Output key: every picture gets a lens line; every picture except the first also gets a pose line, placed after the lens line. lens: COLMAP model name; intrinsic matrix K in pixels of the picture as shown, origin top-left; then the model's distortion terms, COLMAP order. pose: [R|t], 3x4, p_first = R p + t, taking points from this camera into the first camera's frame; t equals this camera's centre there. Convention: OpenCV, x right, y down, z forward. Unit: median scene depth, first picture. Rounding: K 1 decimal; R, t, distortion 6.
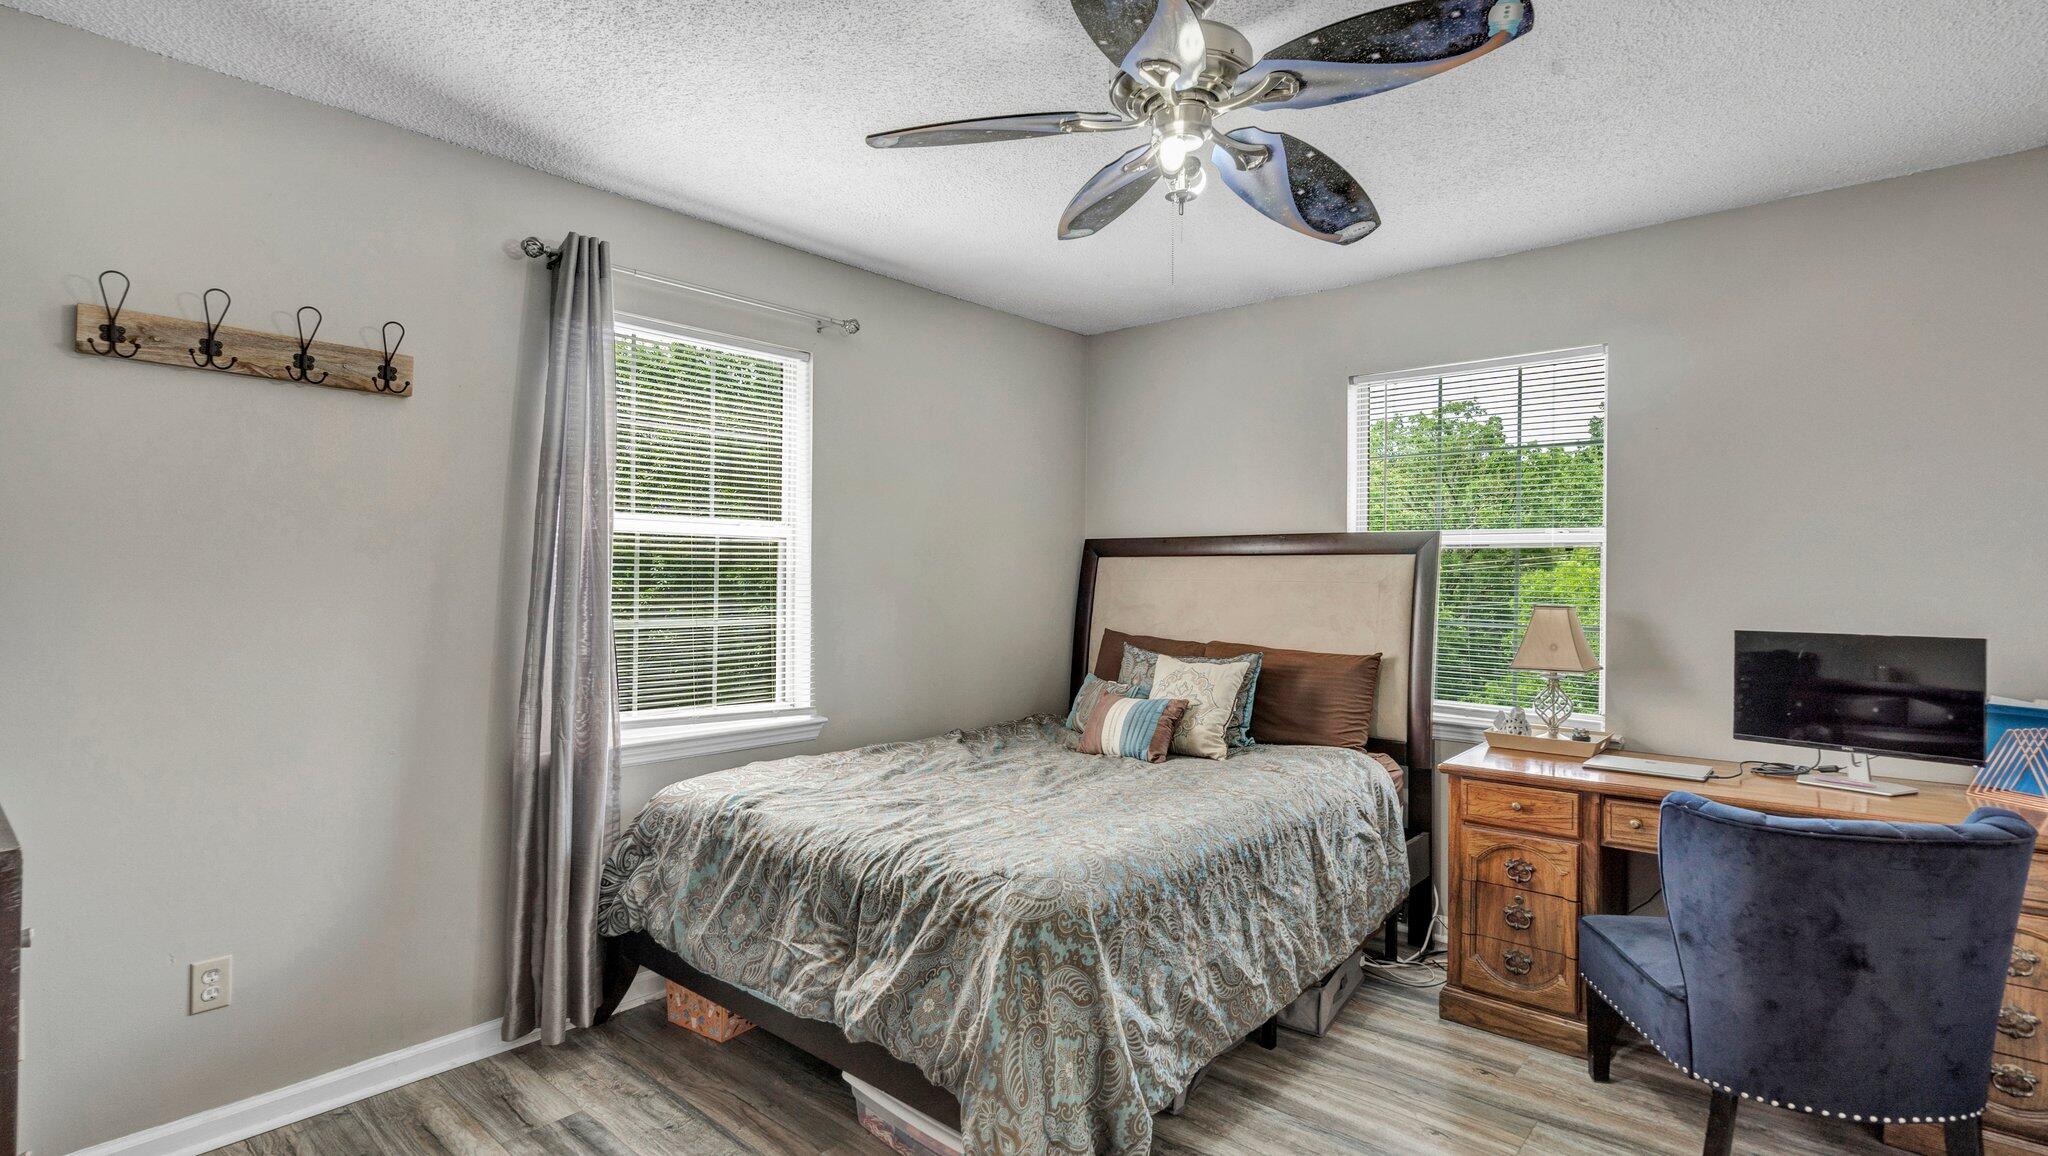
lens RADIAL K [[963.0, 0, 1024.0], [0, 963.0, 578.0], [0, 0, 1]] dist [0.000010, 0.000787]
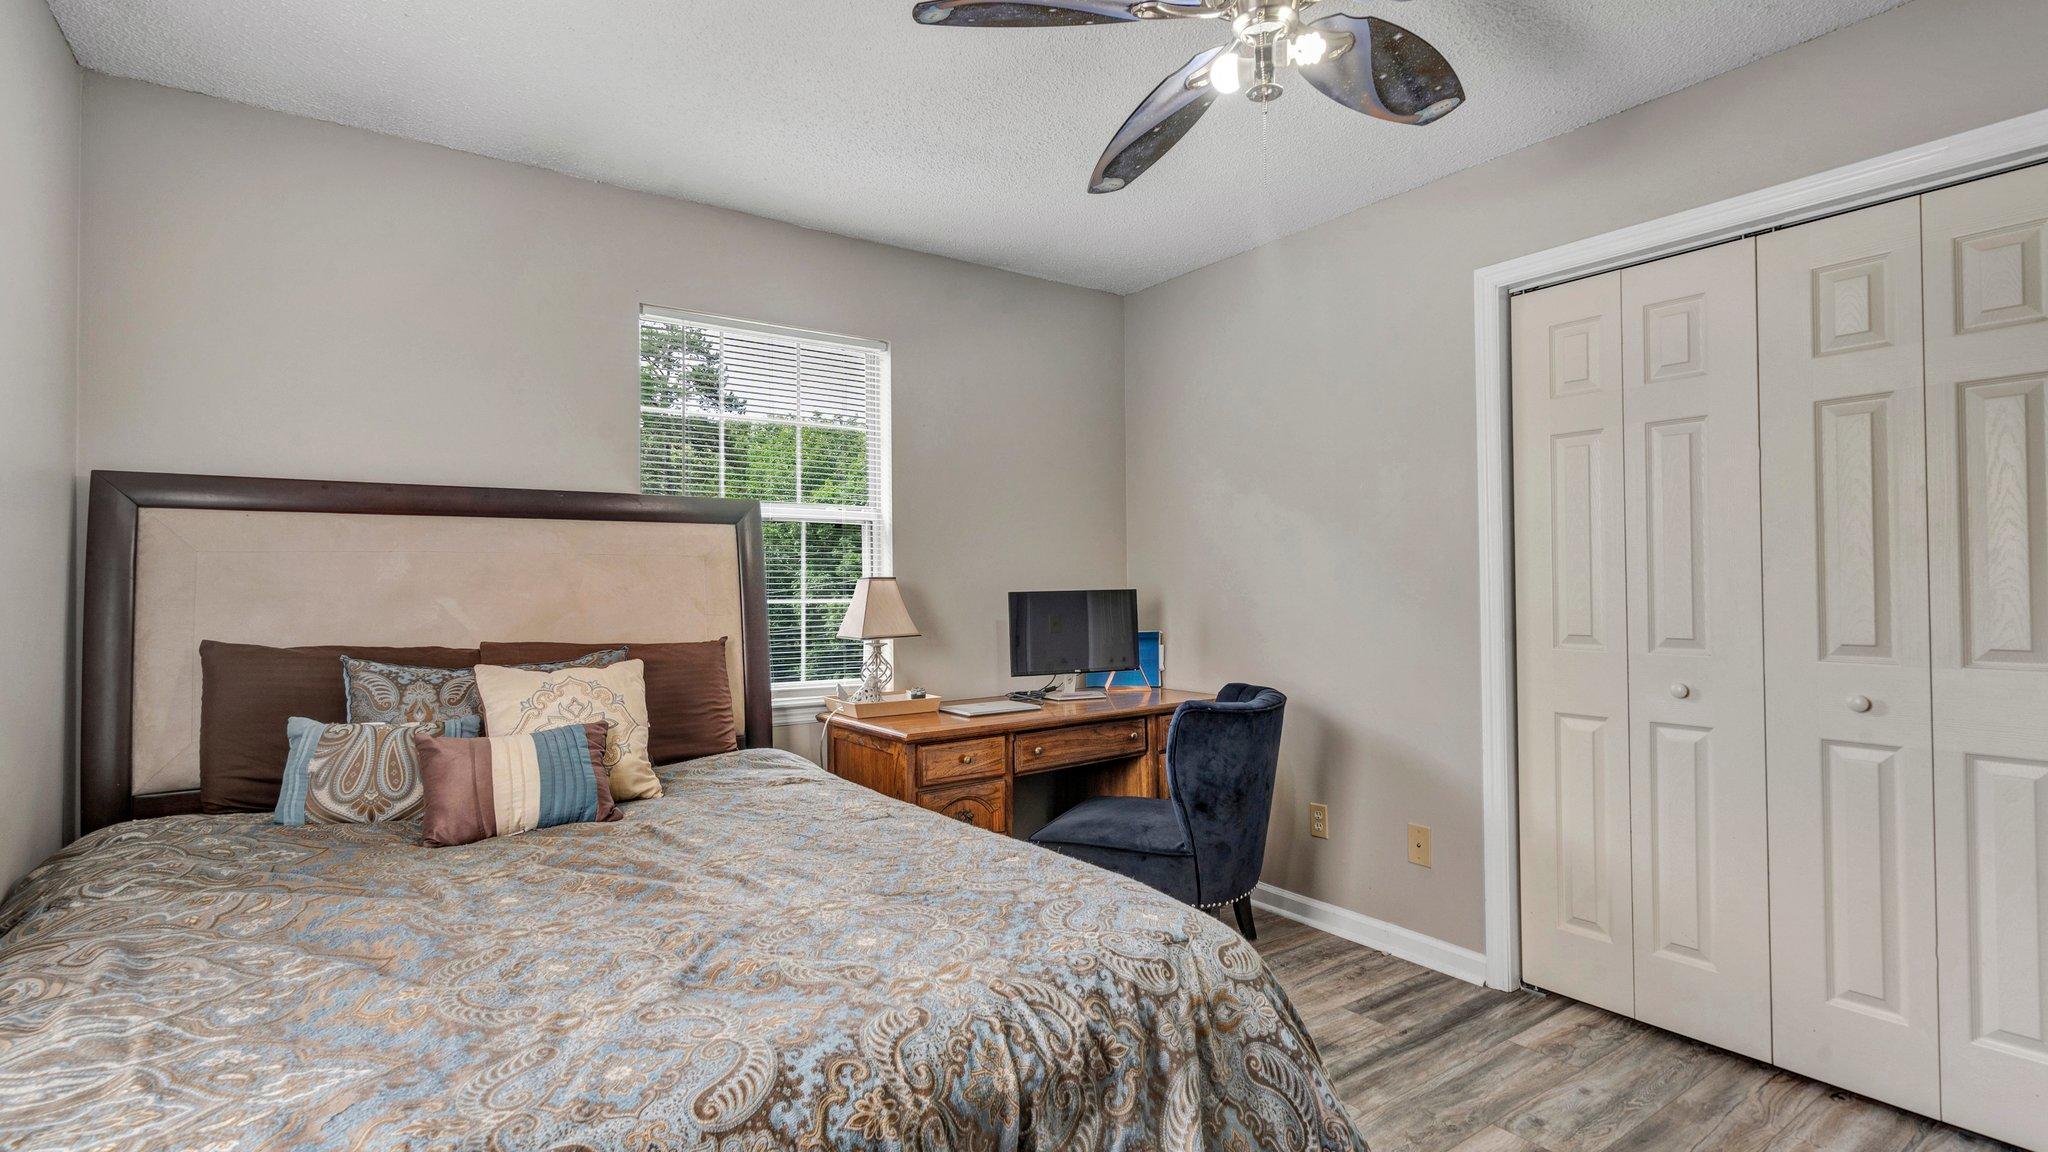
lens RADIAL K [[963.0, 0, 1024.0], [0, 963.0, 576.0], [0, 0, 1]] dist [0.000010, 0.000787]
pose [[0.234407, -0.000303, 0.972139, -0.427237], [0.007341, 0.999972, -0.001458, 0.027591], [-0.972111, 0.007479, 0.234402, 0.560618]]
